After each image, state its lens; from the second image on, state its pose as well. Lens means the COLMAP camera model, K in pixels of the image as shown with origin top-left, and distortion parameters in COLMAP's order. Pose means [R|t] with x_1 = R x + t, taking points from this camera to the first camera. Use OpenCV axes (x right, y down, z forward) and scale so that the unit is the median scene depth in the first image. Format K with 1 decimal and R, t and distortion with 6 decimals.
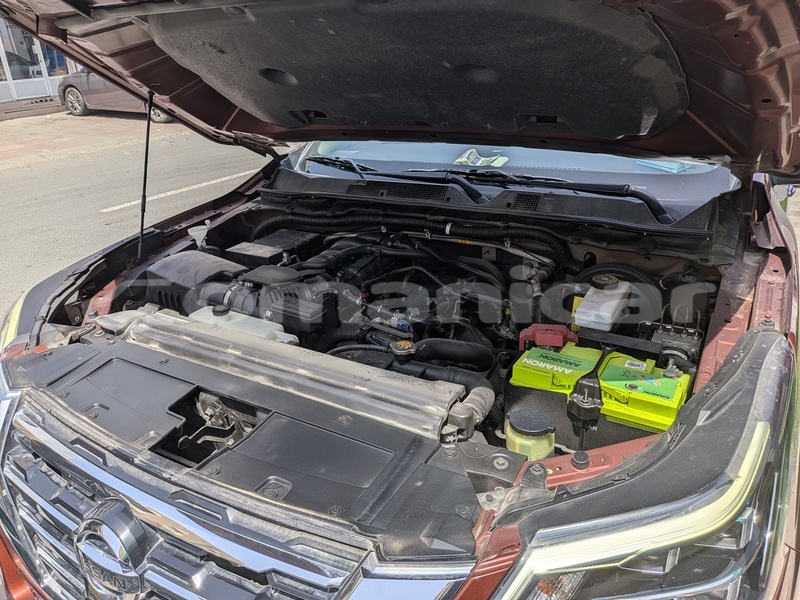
lens RADIAL K [[583.8, 0, 400.0], [0, 583.8, 300.0], [0, 0, 1]] dist [0.032823, -0.087568]
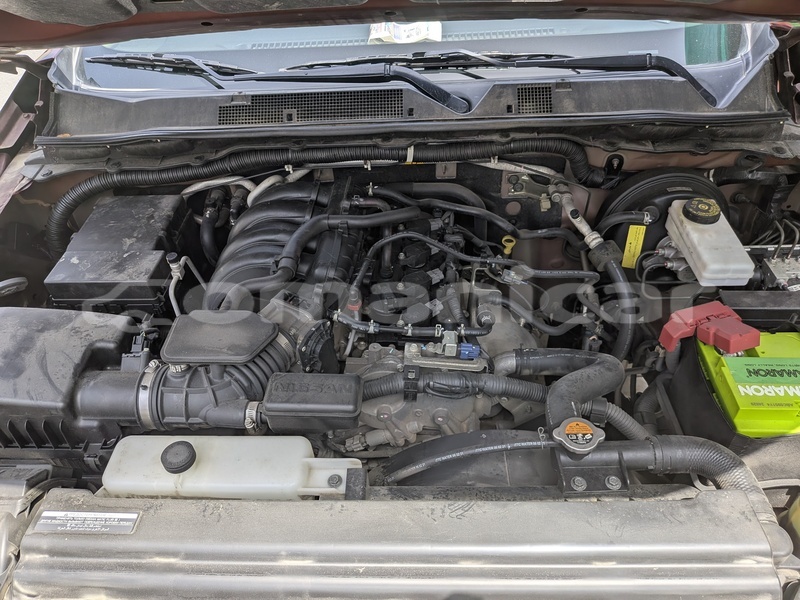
lens RADIAL K [[583.8, 0, 400.0], [0, 583.8, 300.0], [0, 0, 1]] dist [0.032823, -0.087568]
pose [[0.873500, -0.318376, 0.368287, -0.220580], [0.198023, 0.923461, 0.328644, -0.187309], [-0.444731, -0.214141, 0.869688, 0.387248]]
